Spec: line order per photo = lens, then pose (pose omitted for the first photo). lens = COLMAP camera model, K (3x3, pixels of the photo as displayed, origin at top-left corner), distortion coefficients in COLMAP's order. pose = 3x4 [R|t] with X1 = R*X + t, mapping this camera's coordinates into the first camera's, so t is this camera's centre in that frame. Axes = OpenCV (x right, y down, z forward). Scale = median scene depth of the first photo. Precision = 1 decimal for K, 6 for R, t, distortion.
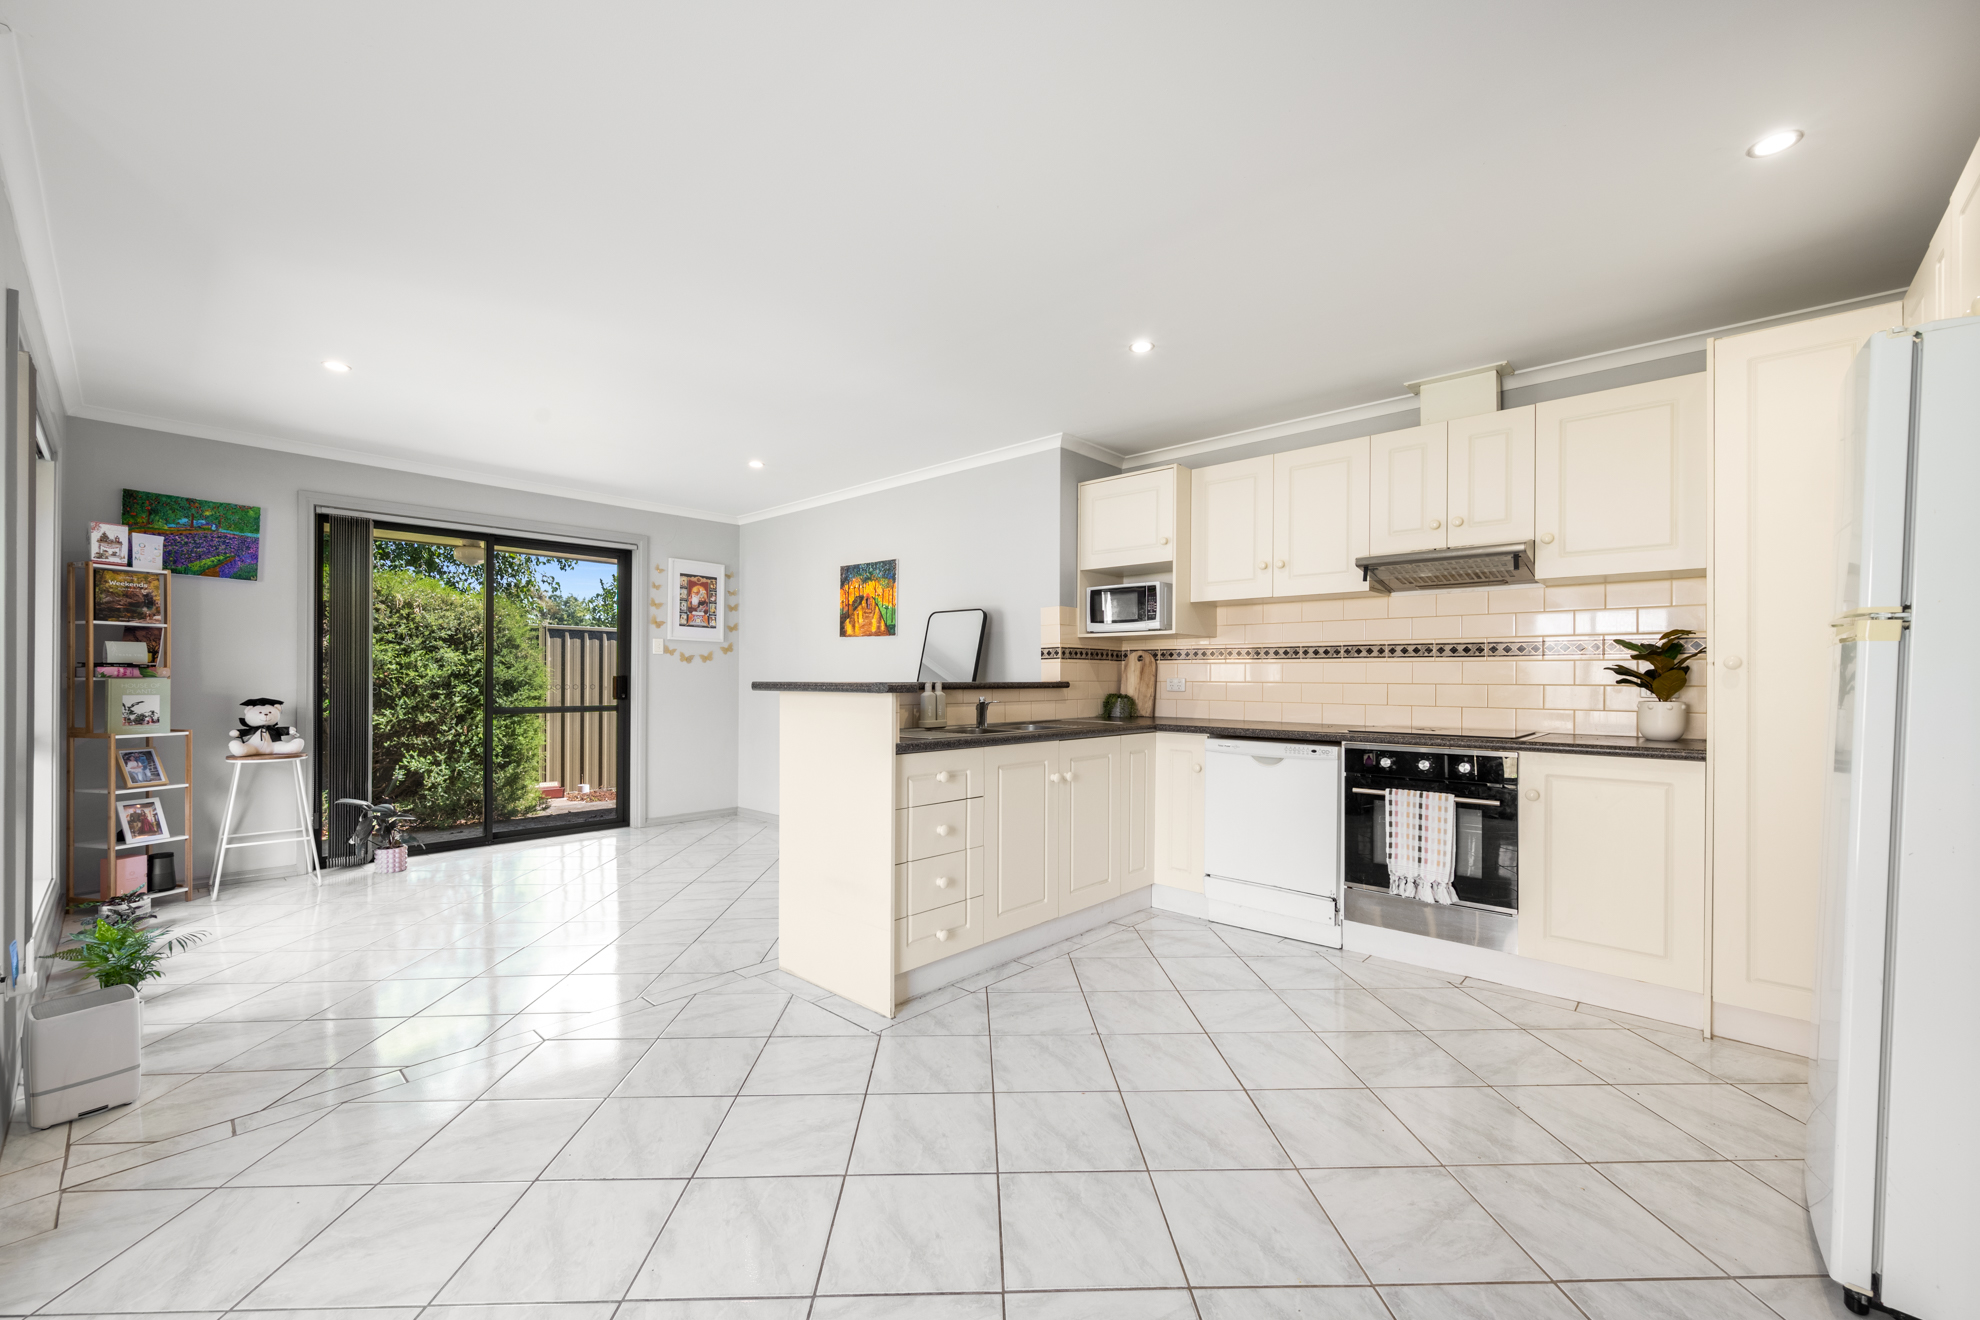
lens RADIAL K [[789.0, 0, 990.5], [0, 789.0, 672.7], [0, 0, 1]] dist [0.002670, 0.000269]
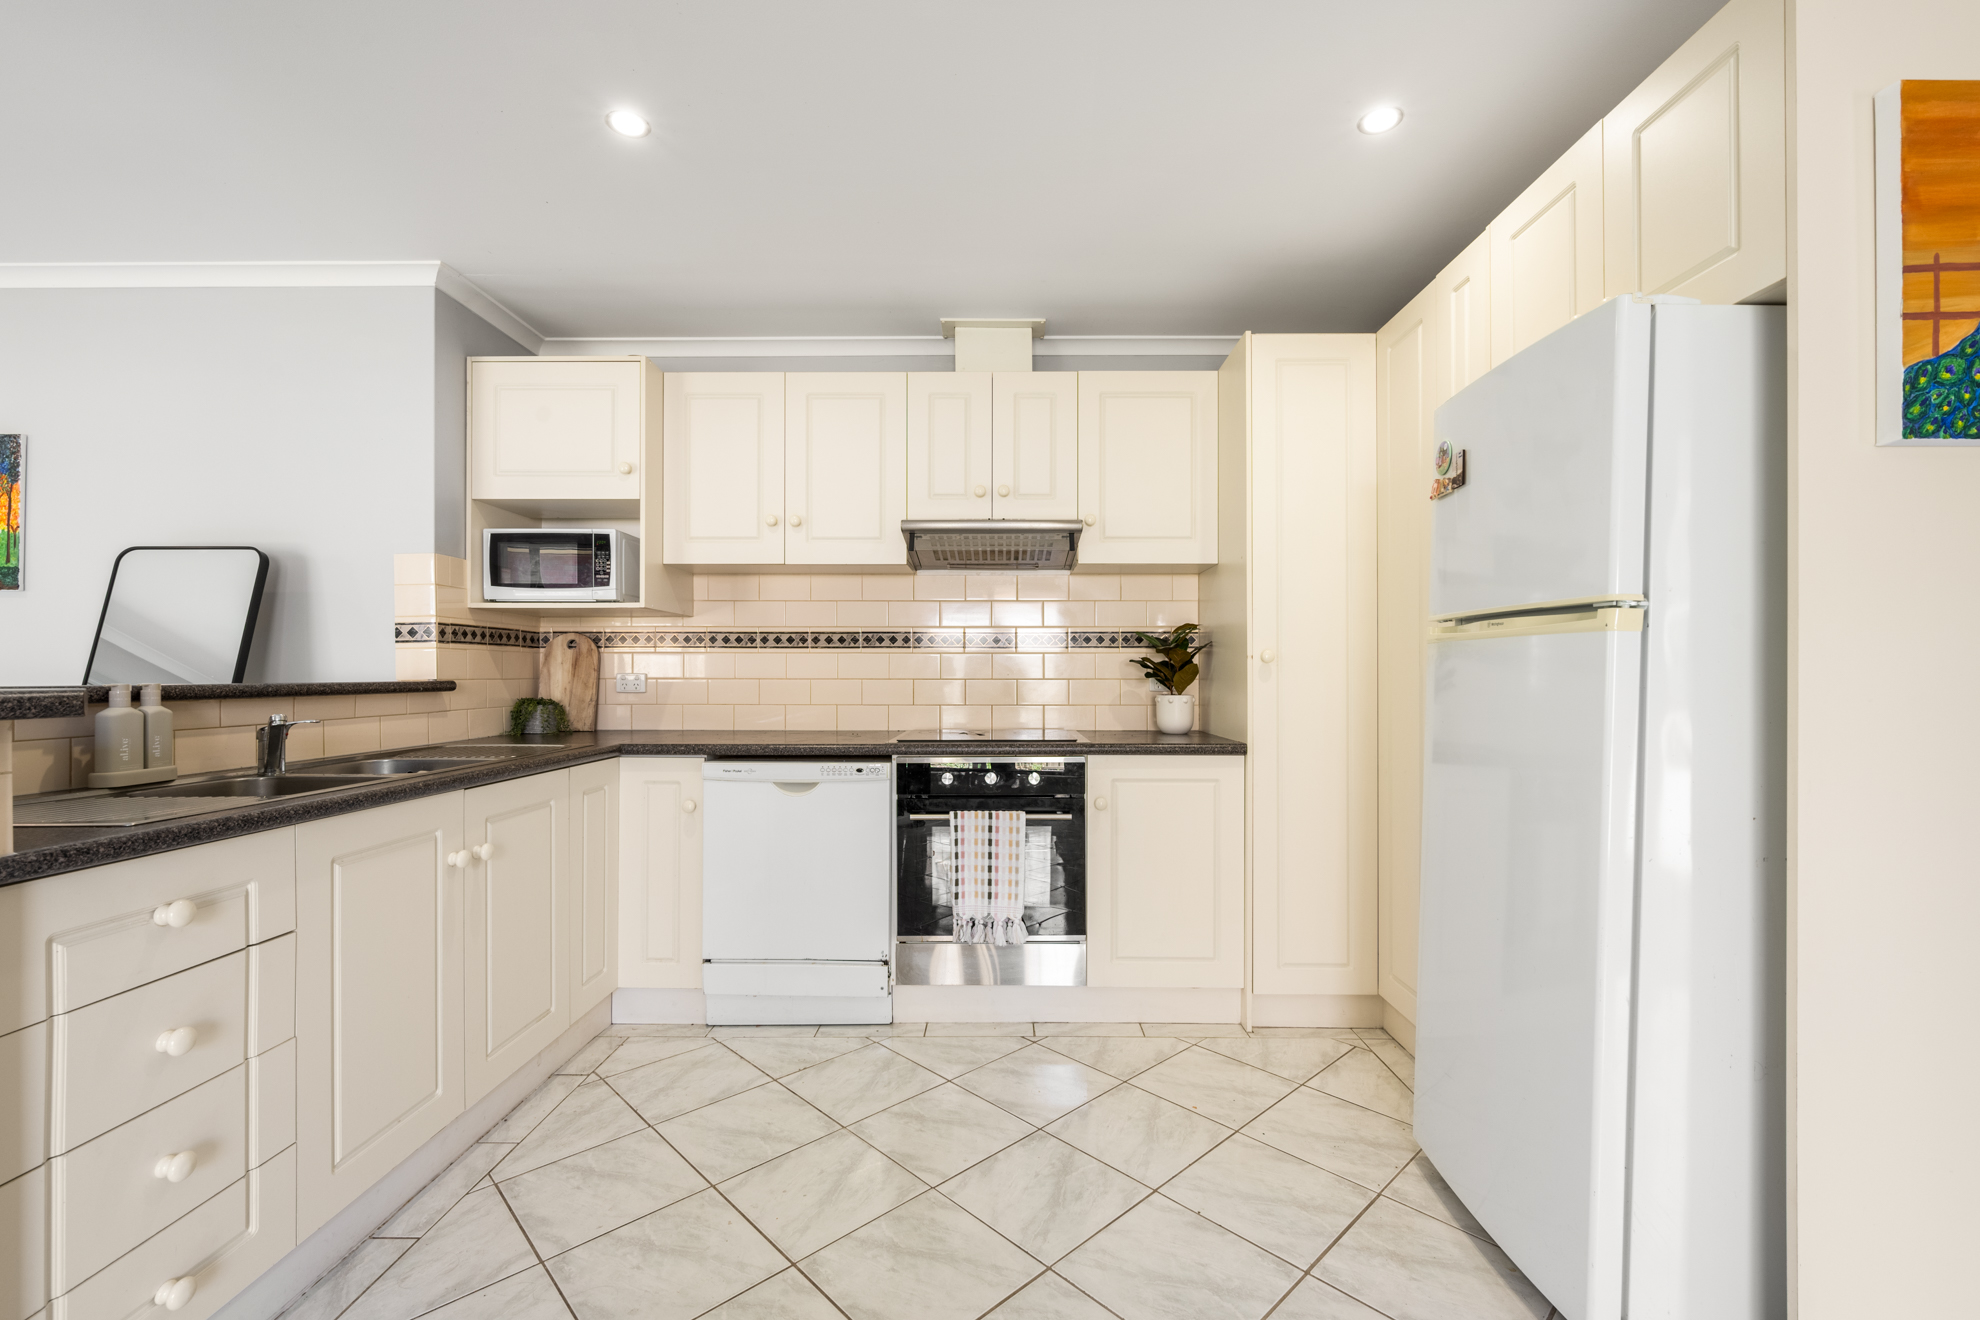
lens RADIAL K [[836.0, 0, 993.5], [0, 836.0, 670.7], [0, 0, 1]] dist [-0.003369, 0.000242]
pose [[0.740690, -0.002712, 0.671841, -0.029211], [-0.000879, 0.999987, 0.005005, 0.000468], [-0.671846, -0.004298, 0.740678, 0.315545]]
